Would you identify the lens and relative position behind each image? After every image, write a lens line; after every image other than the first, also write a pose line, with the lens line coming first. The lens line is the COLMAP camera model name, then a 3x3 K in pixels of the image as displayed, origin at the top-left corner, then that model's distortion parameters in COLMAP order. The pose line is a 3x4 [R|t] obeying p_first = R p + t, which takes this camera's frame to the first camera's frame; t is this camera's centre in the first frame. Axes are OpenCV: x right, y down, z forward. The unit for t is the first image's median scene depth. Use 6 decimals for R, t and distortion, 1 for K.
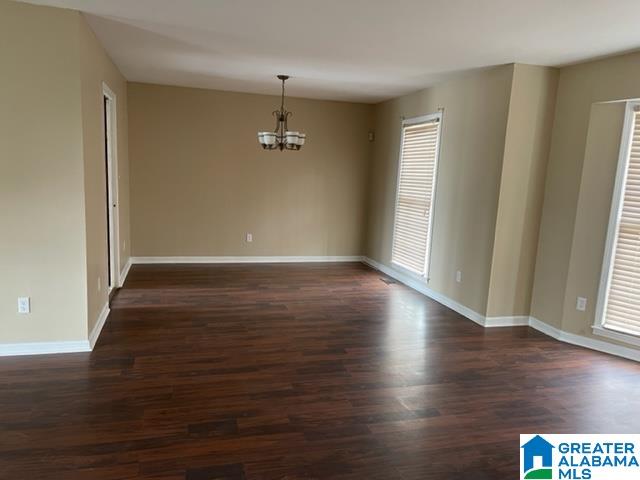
lens RADIAL K [[470.4, 0, 320.2], [0, 470.4, 248.0], [0, 0, 1]] dist [0.003131, 0.003124]
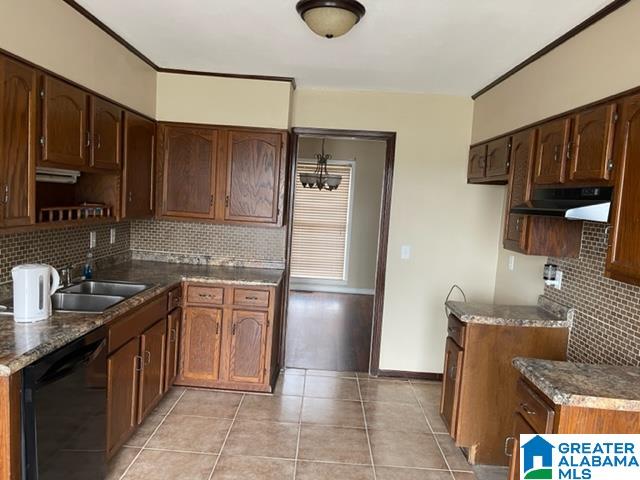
lens RADIAL K [[487.8, 0, 320.0], [0, 487.8, 240.0], [0, 0, 1]] dist [0.003762, -0.000250]
pose [[0.289443, -0.113147, 0.950484, -1.460023], [0.114141, 0.989984, 0.083091, -0.234935], [-0.950365, 0.084439, 0.299459, 0.852134]]
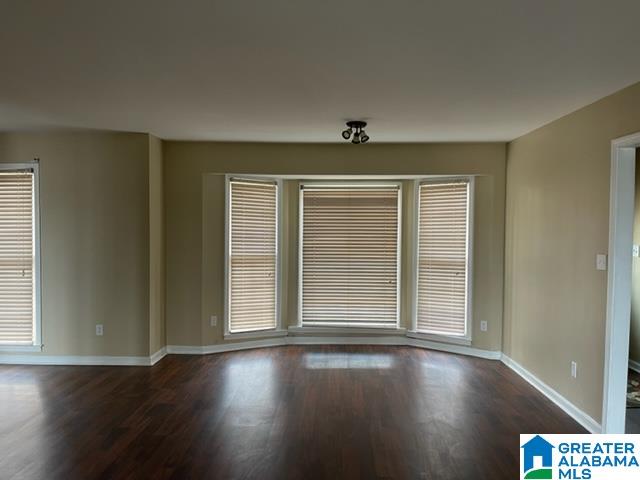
lens RADIAL K [[487.8, 0, 320.0], [0, 487.8, 240.0], [0, 0, 1]] dist [0.003762, -0.000250]
pose [[0.298276, -0.081787, 0.950969, -0.624157], [0.165154, 0.985716, 0.032974, -0.098554], [-0.940083, 0.147221, 0.307523, 0.256001]]
